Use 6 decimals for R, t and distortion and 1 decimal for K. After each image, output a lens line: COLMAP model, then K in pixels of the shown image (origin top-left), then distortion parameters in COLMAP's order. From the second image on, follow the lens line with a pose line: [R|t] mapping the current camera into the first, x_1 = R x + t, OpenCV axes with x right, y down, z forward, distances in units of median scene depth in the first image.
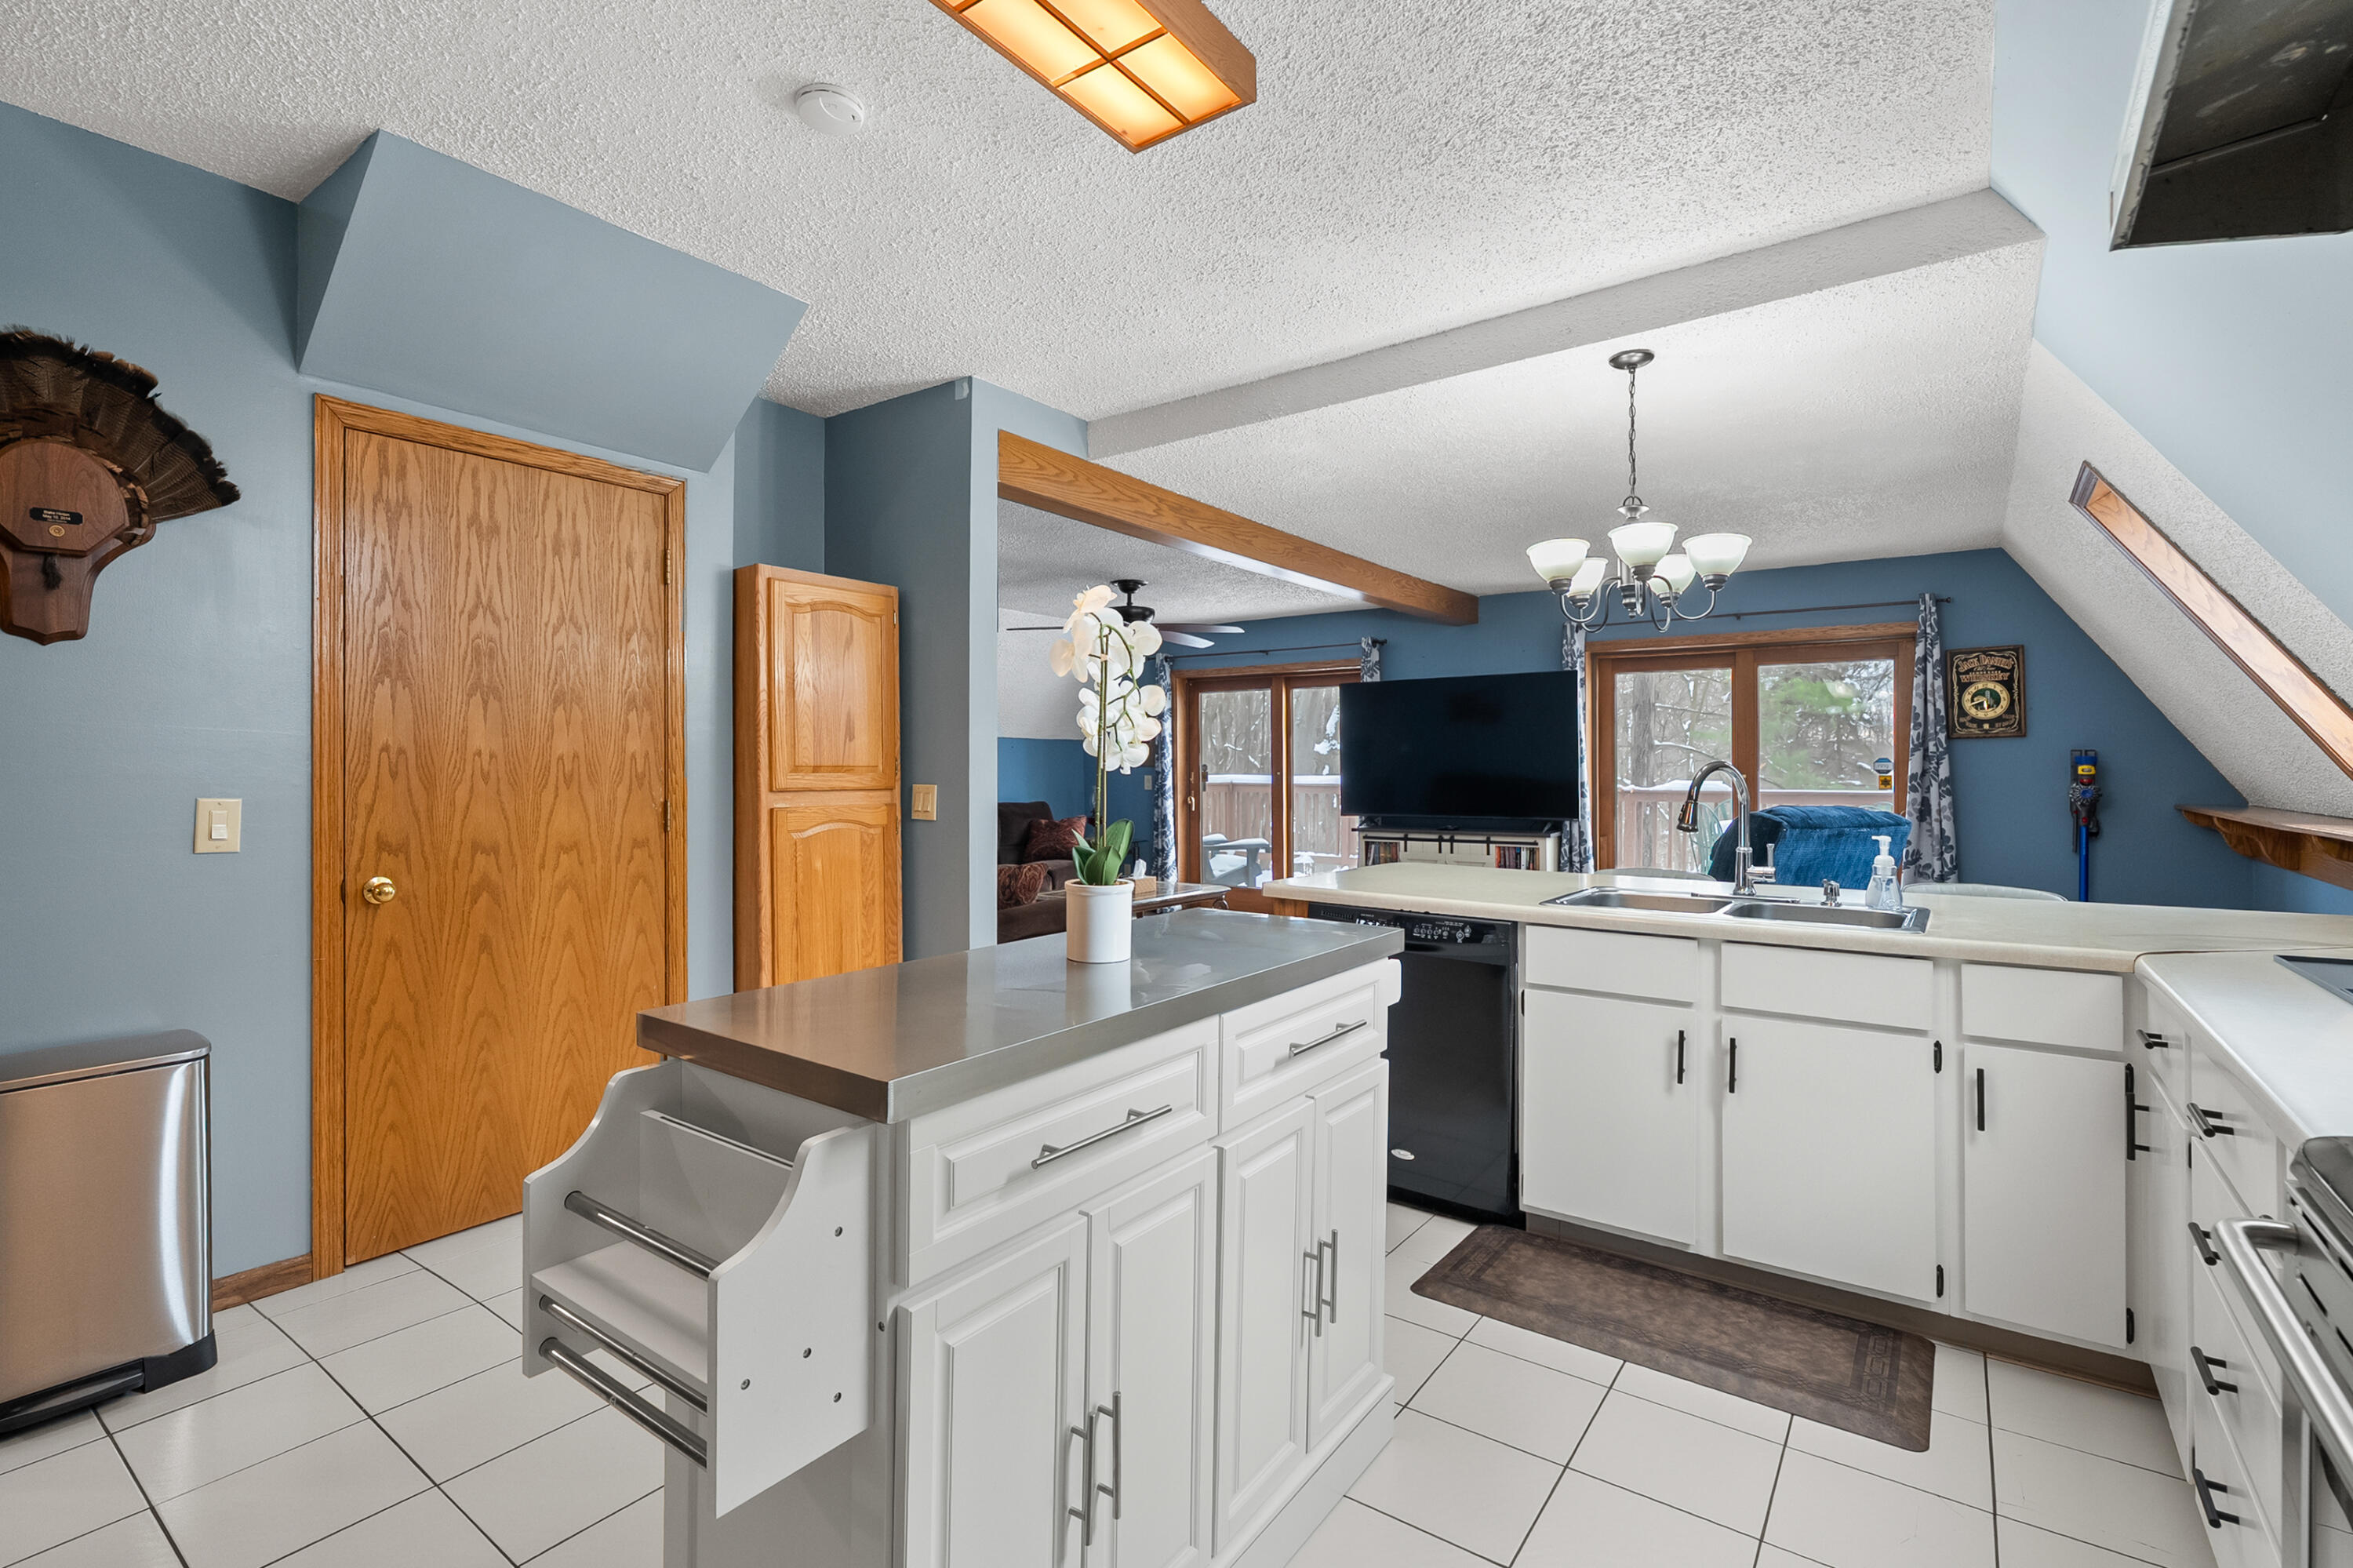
lens RADIAL K [[1062.9, 0, 1165.4], [0, 1062.9, 766.1], [0, 0, 1]] dist [-0.005923, 0.001801]
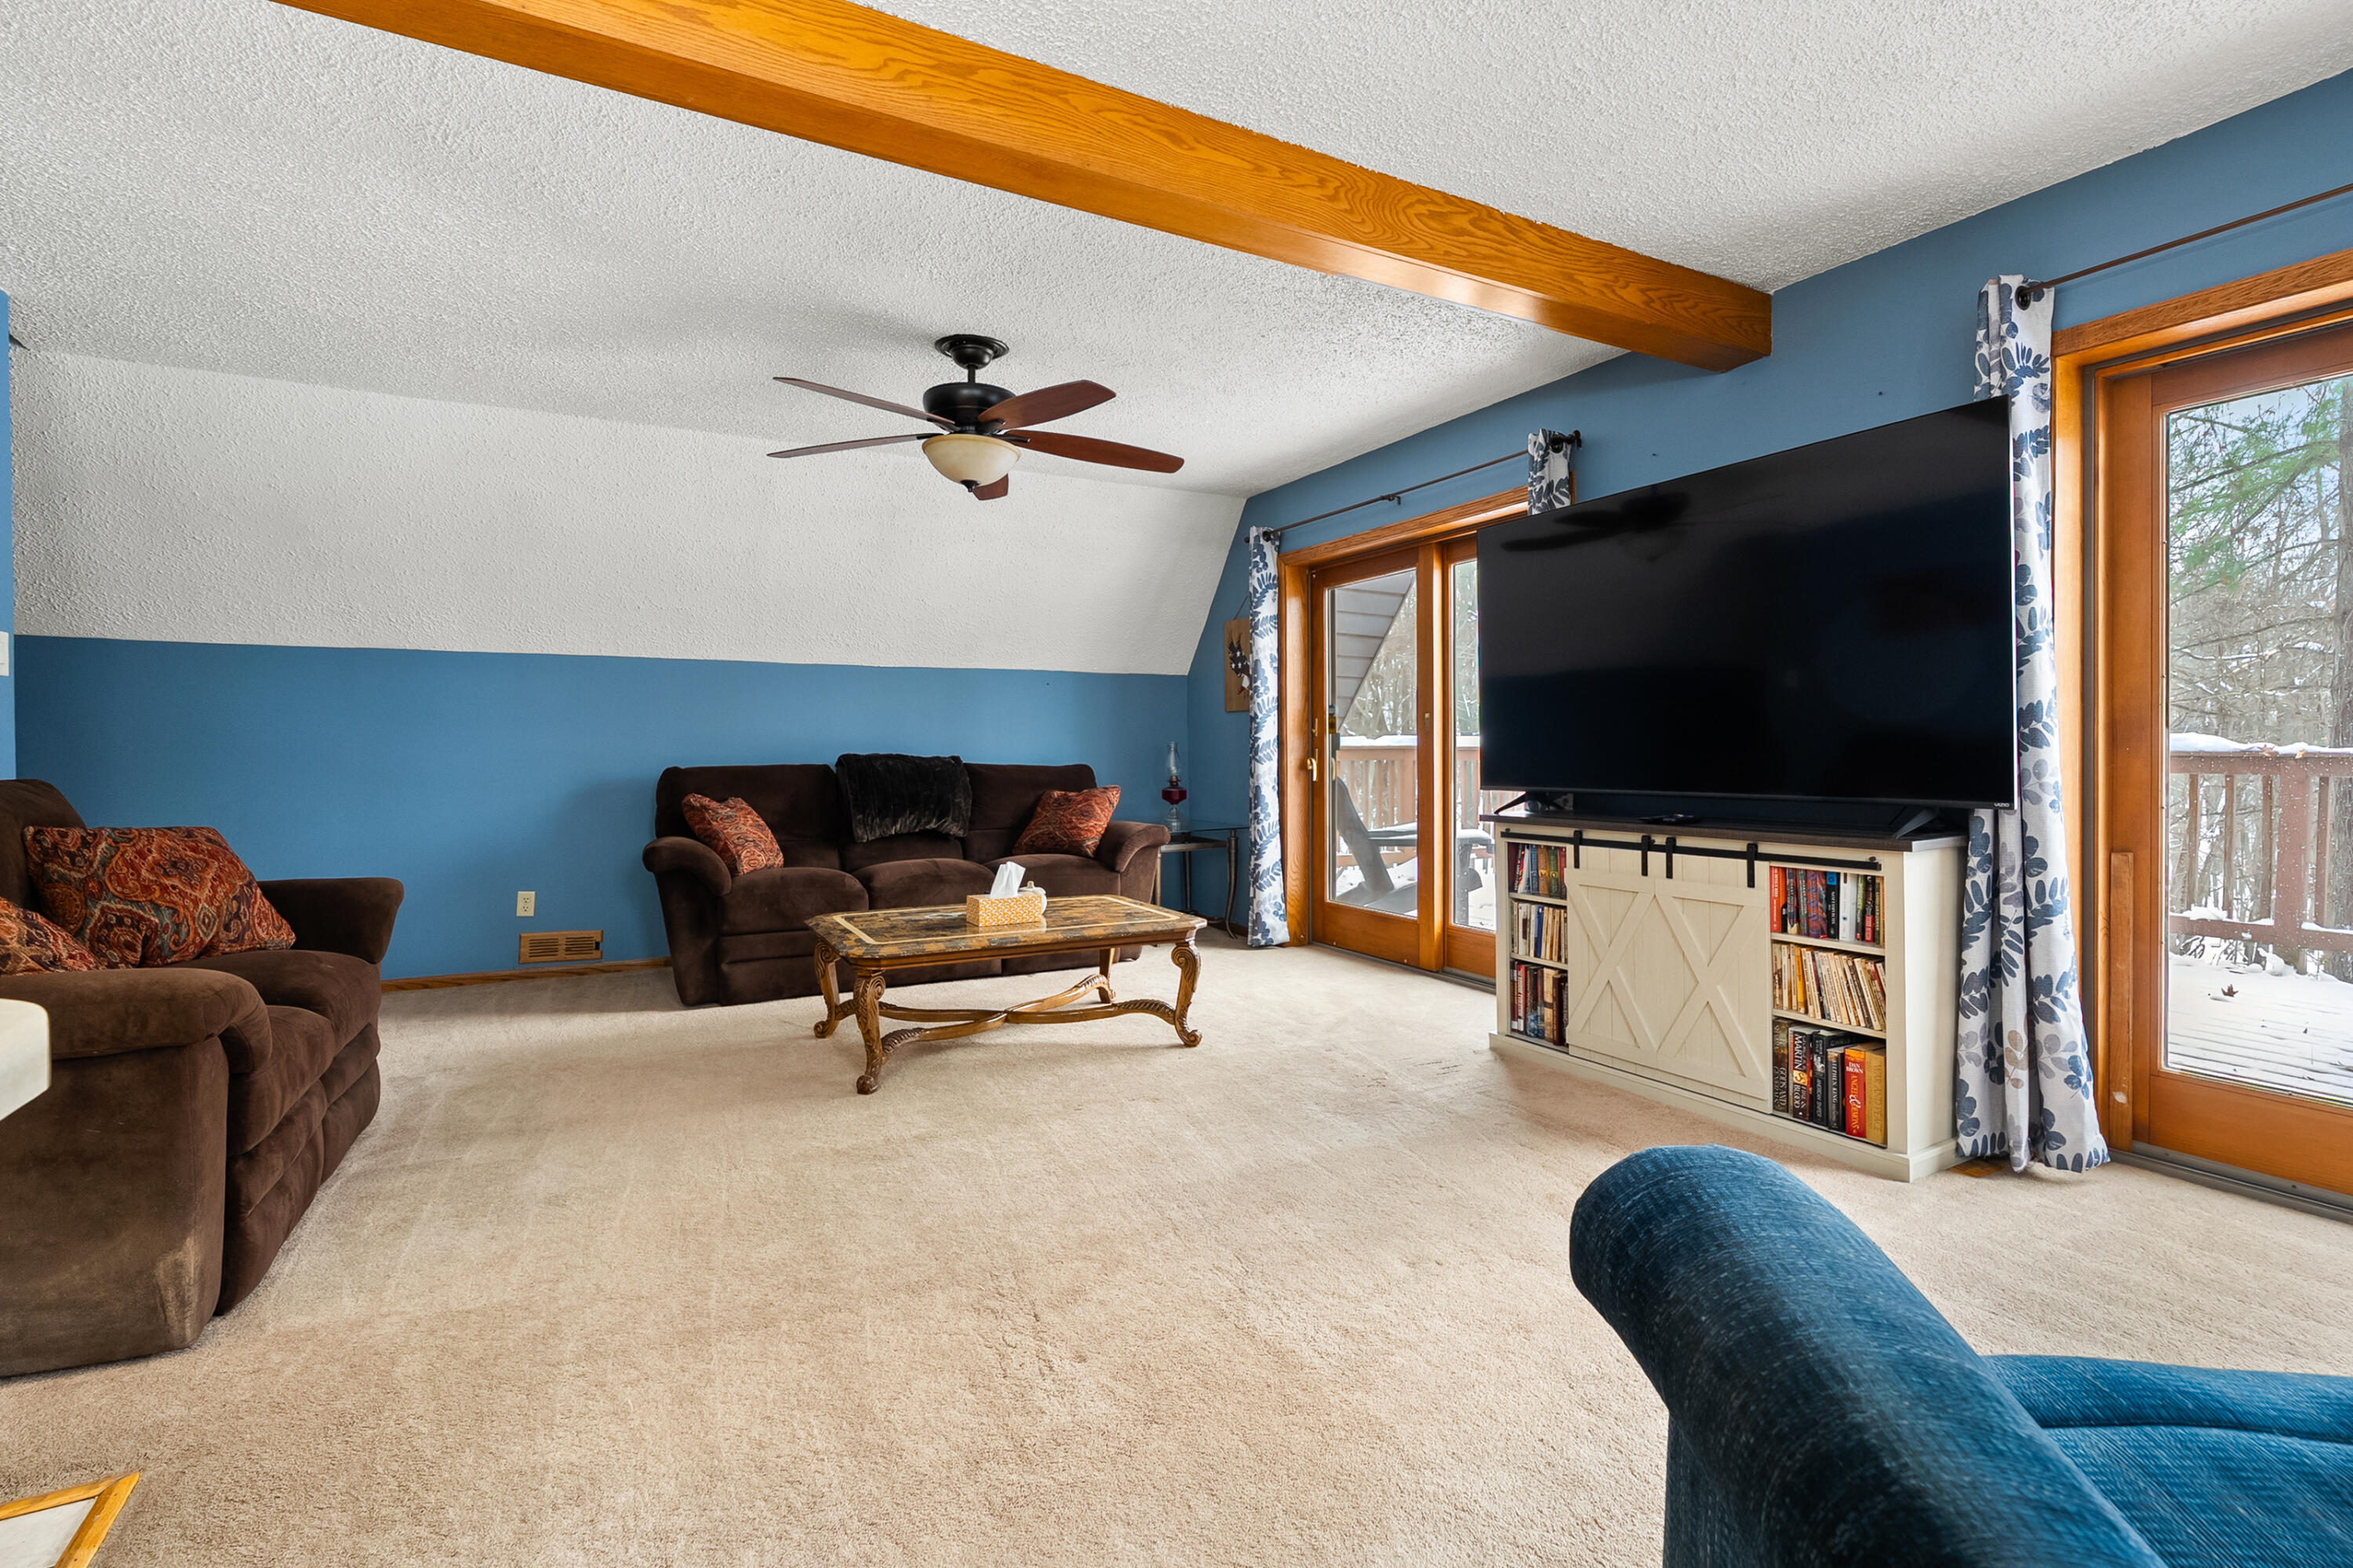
lens RADIAL K [[1062.9, 0, 1173.7], [0, 1062.9, 753.9], [0, 0, 1]] dist [-0.005923, 0.001801]
pose [[0.906917, -0.000481, -0.421310, 0.297029], [0.004221, 0.999960, 0.007945, 0.030142], [0.421289, -0.008984, 0.906882, 0.579395]]
